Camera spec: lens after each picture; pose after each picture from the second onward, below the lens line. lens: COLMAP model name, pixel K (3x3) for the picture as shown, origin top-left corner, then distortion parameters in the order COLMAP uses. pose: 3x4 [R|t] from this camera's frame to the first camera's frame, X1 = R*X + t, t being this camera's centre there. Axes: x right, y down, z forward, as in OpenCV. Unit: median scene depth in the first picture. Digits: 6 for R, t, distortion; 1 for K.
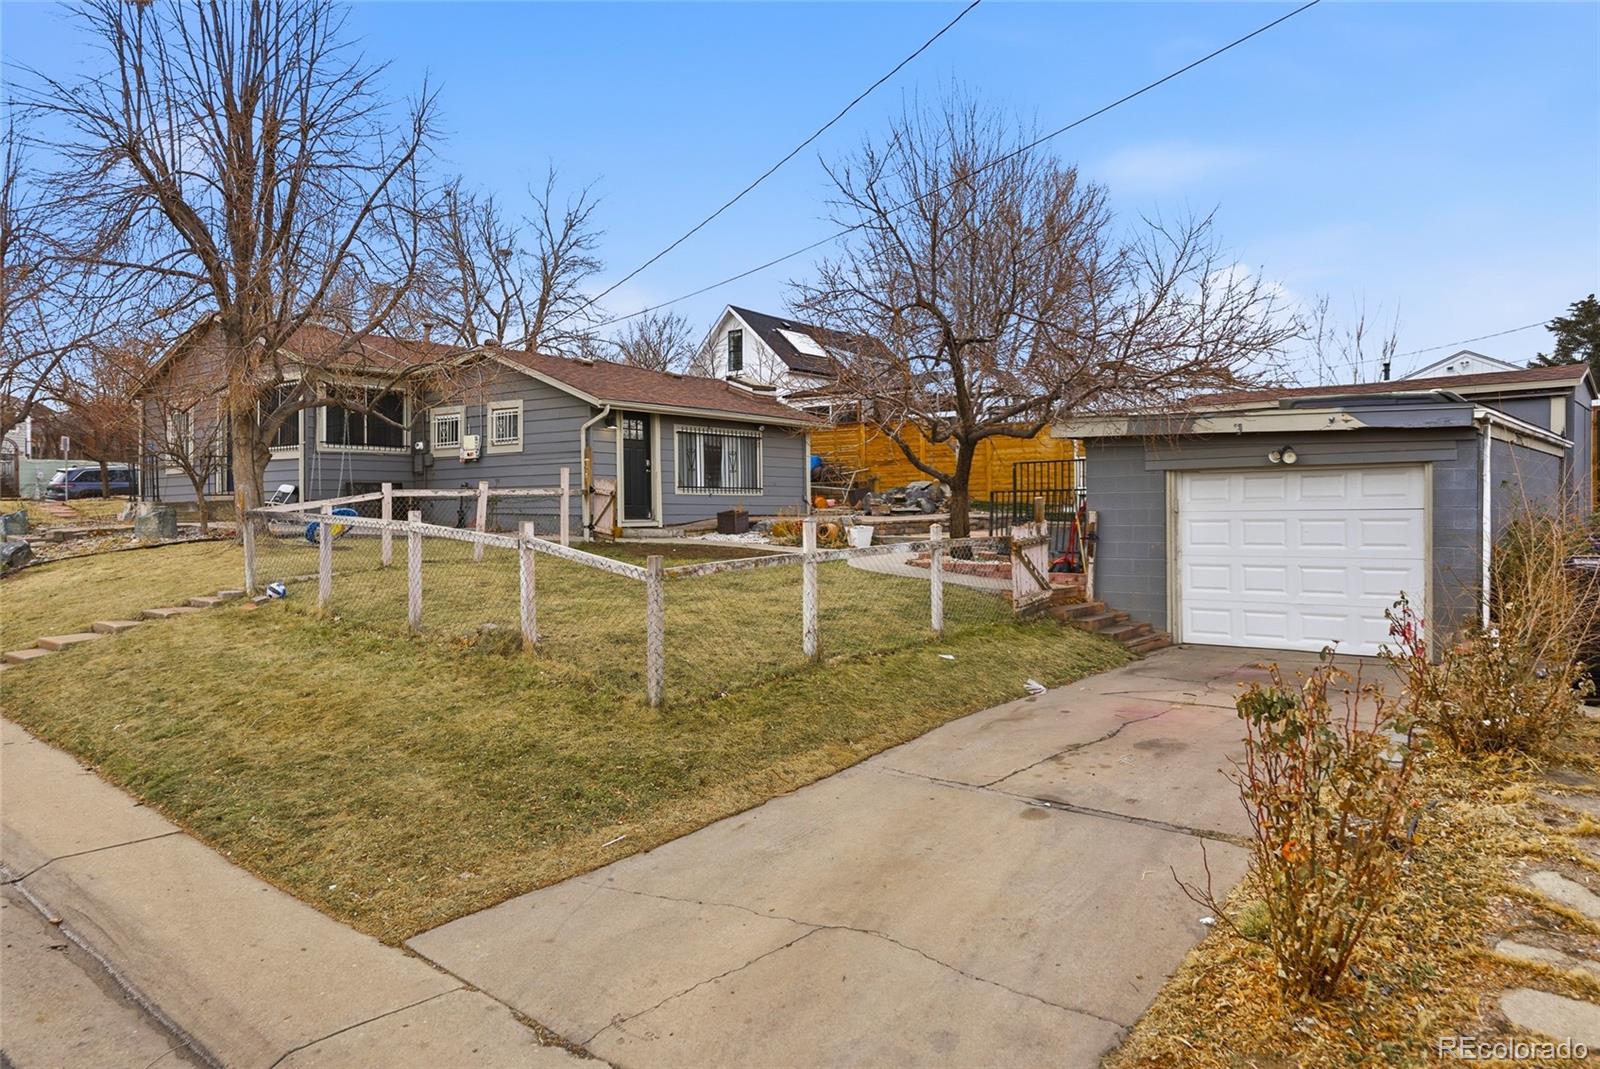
lens RADIAL K [[1077.3, 0, 801.0], [0, 1077.3, 525.6], [0, 0, 1]] dist [0.009072, 0.000767]
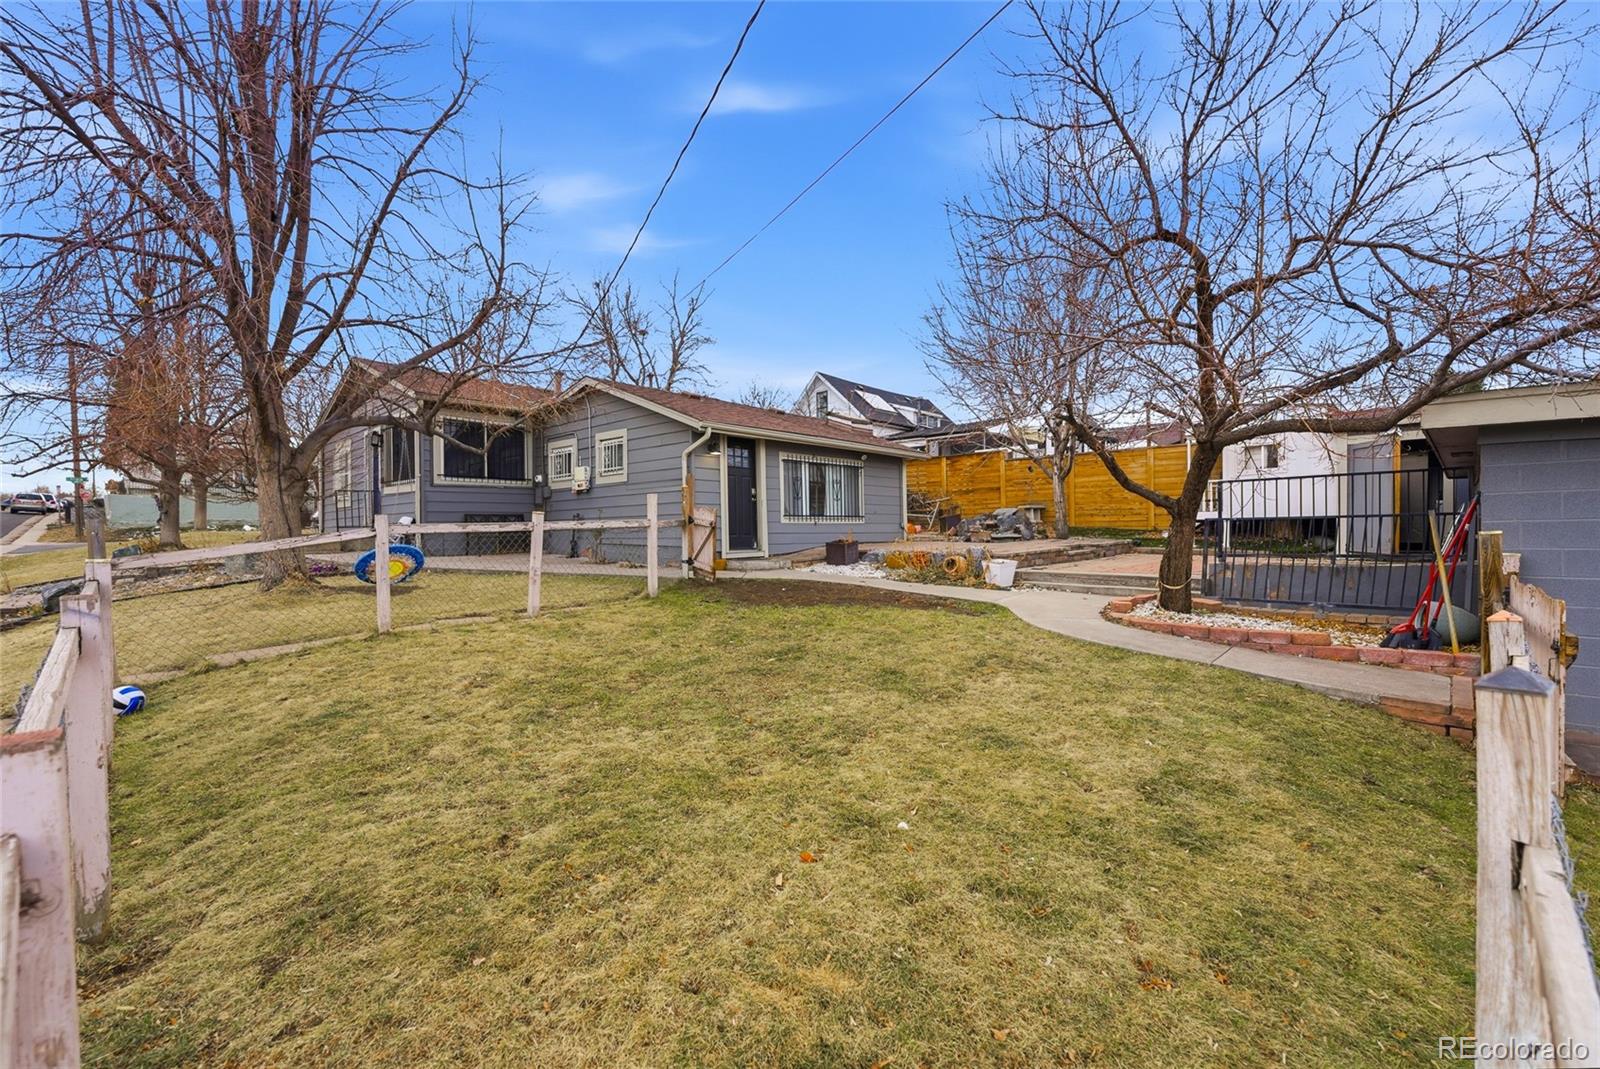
lens RADIAL K [[648.2, 0, 798.1], [0, 648.2, 537.0], [0, 0, 1]] dist [-0.004752, 0.001463]
pose [[0.997035, -0.005876, -0.076725, -0.055620], [0.005818, 0.999983, -0.000980, -0.015711], [0.076729, 0.000531, 0.997052, 0.409963]]
